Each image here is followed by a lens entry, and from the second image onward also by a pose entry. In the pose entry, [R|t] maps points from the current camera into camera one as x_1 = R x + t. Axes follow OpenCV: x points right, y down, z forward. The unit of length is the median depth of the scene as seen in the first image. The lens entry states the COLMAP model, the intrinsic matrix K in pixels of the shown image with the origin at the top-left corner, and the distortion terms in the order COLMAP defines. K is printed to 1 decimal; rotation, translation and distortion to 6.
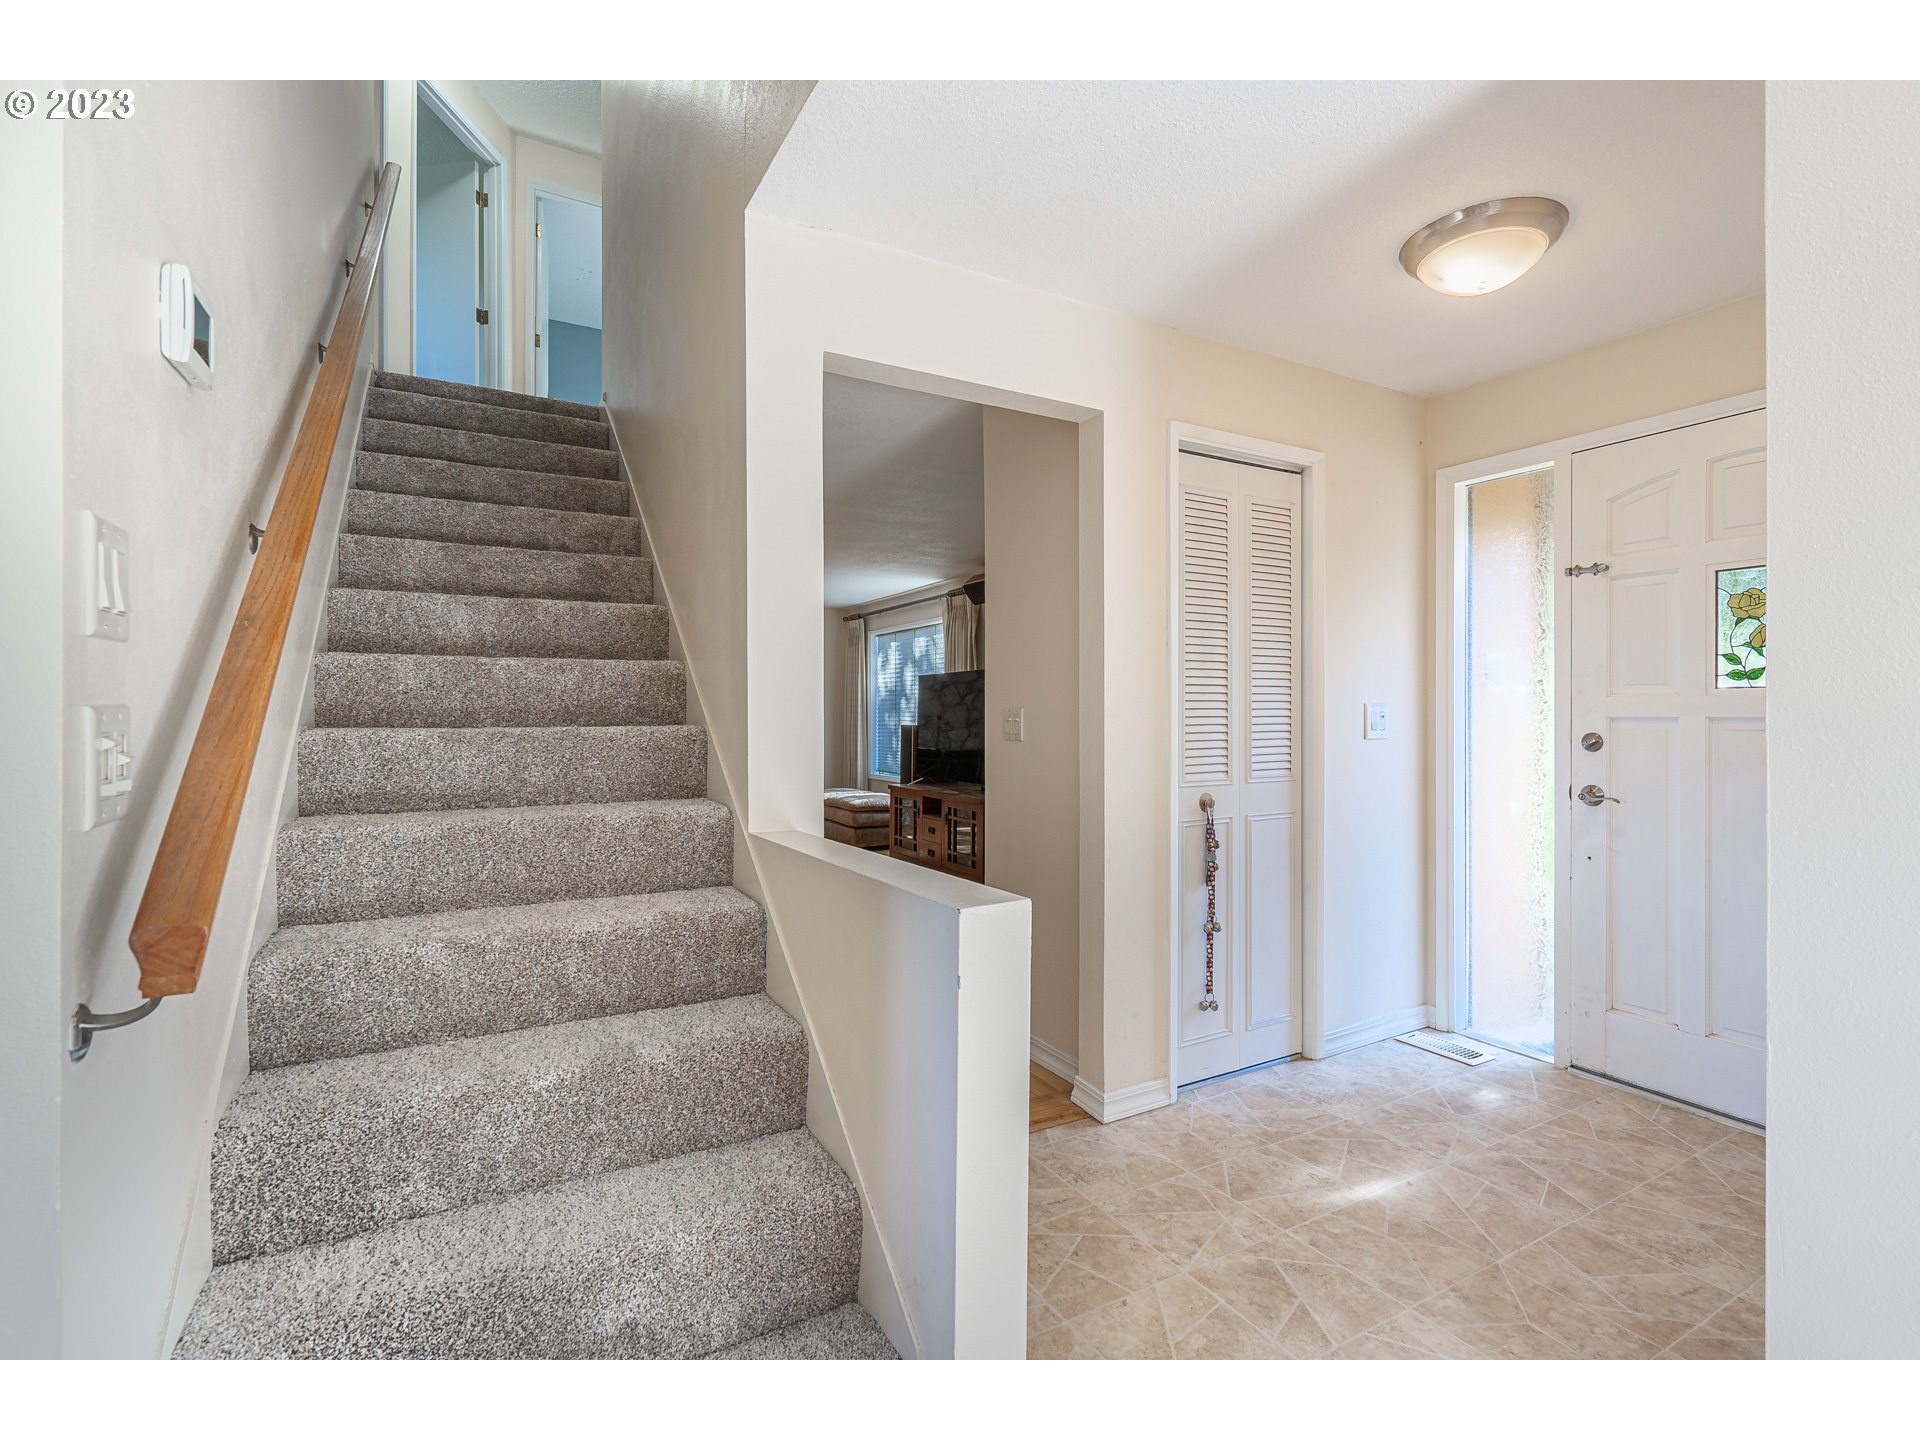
lens RADIAL K [[892.5, 0, 985.8], [0, 892.5, 715.0], [0, 0, 1]] dist [0.001408, 0.000242]
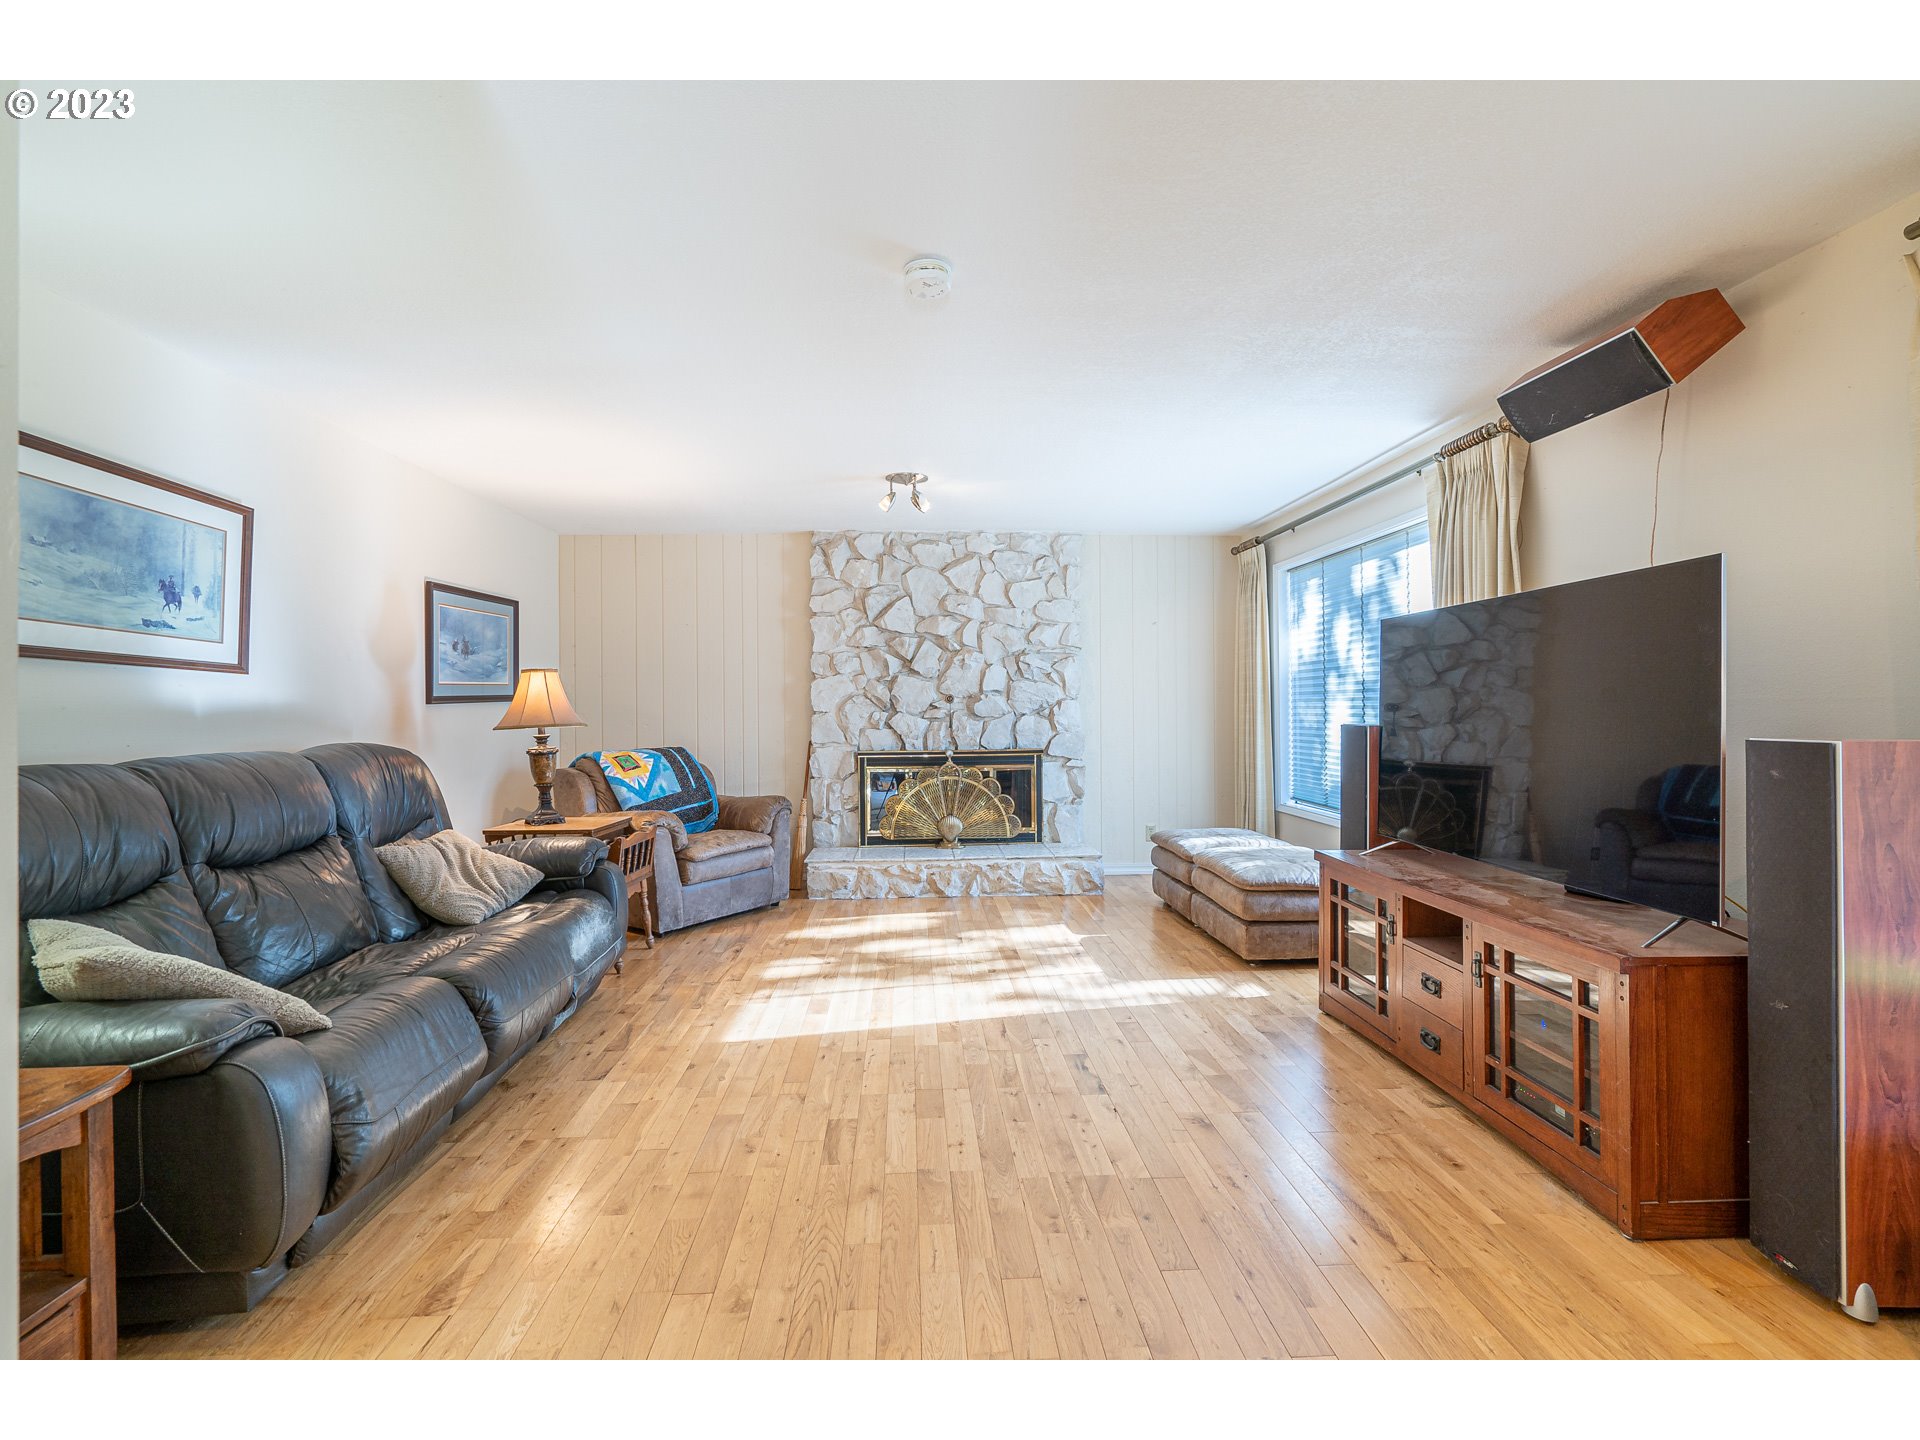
lens RADIAL K [[892.5, 0, 985.8], [0, 892.5, 715.0], [0, 0, 1]] dist [0.001408, 0.000242]
pose [[0.899722, -0.011243, -0.436318, -0.054327], [0.016589, 0.999827, 0.008445, -0.001661], [0.436147, -0.014836, 0.899753, 0.455703]]
